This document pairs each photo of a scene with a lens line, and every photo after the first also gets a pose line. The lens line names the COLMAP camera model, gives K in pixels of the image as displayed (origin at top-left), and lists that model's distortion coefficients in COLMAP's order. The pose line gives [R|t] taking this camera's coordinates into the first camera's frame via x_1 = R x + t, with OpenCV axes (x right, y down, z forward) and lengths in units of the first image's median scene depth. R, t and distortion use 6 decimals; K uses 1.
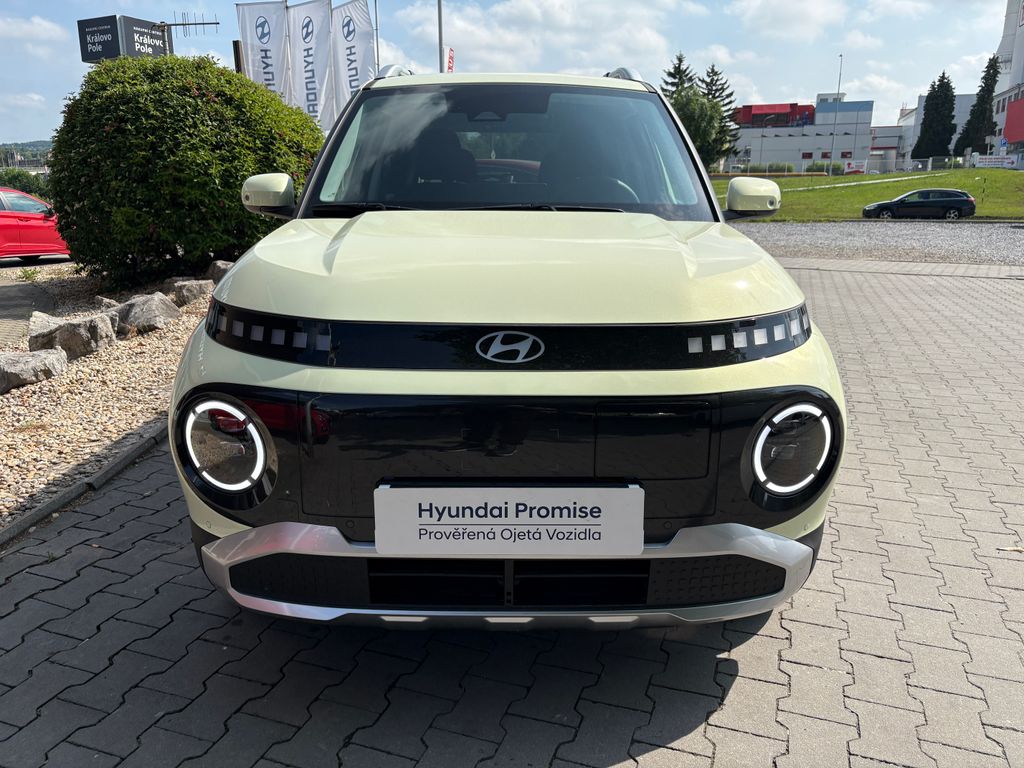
lens RADIAL K [[783.8, 0, 512.0], [0, 783.8, 384.0], [0, 0, 1]] dist [0.083557, -0.108371]
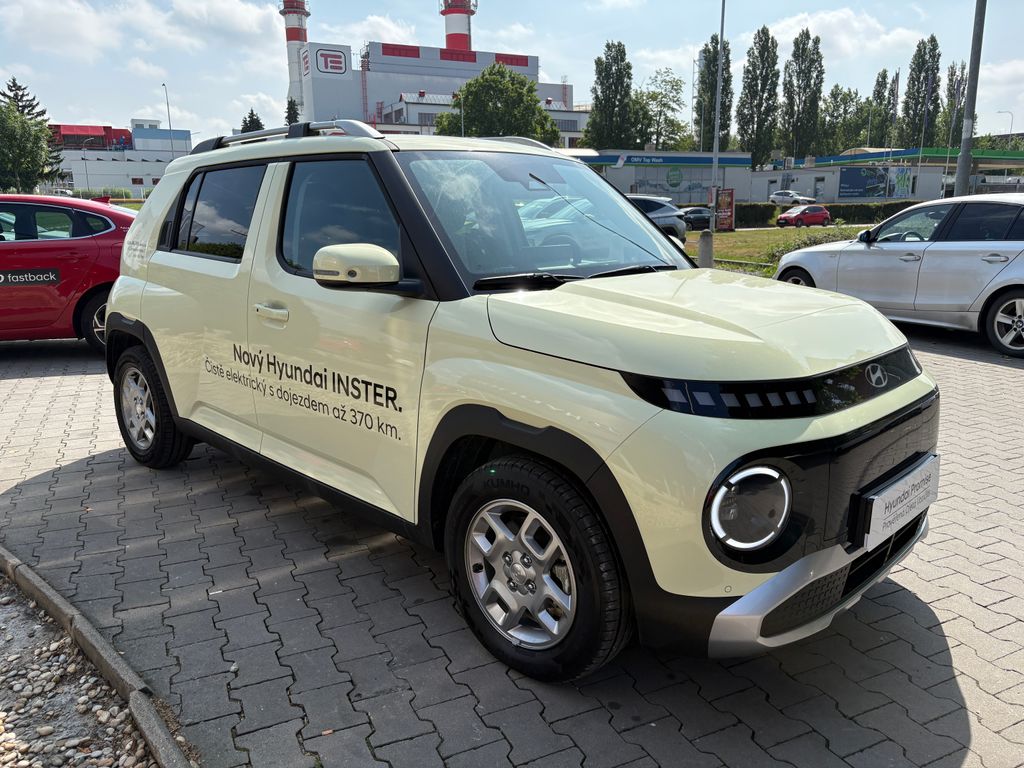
lens RADIAL K [[783.8, 0, 512.0], [0, 783.8, 384.0], [0, 0, 1]] dist [0.083557, -0.108371]
pose [[0.692931, -0.158227, 0.703427, -0.067799], [0.179002, 0.982831, 0.044745, -0.009966], [-0.698430, 0.094910, 0.709357, 0.022862]]
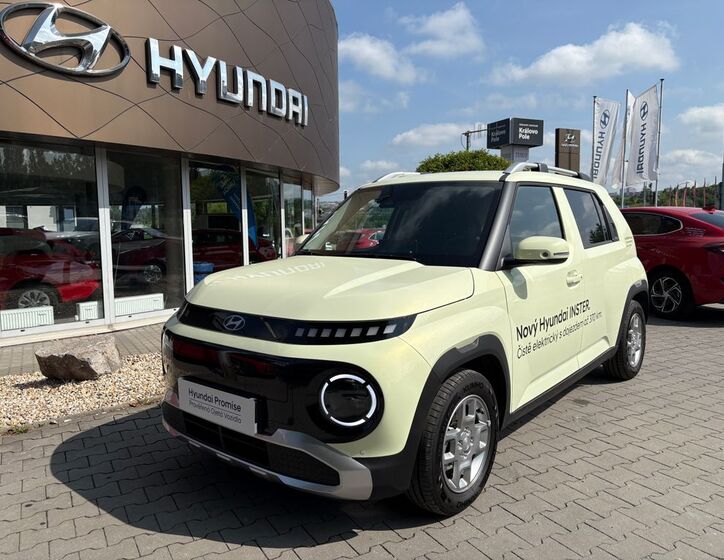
lens RADIAL K [[578.1, 0, 362.0], [0, 578.1, 280.0], [0, 0, 1]] dist [0.032668, 0.001373]
pose [[0.748493, 0.052116, -0.661092, 0.061762], [-0.145231, 0.985589, -0.086734, -0.003646], [0.647044, 0.160931, 0.745275, 0.002276]]
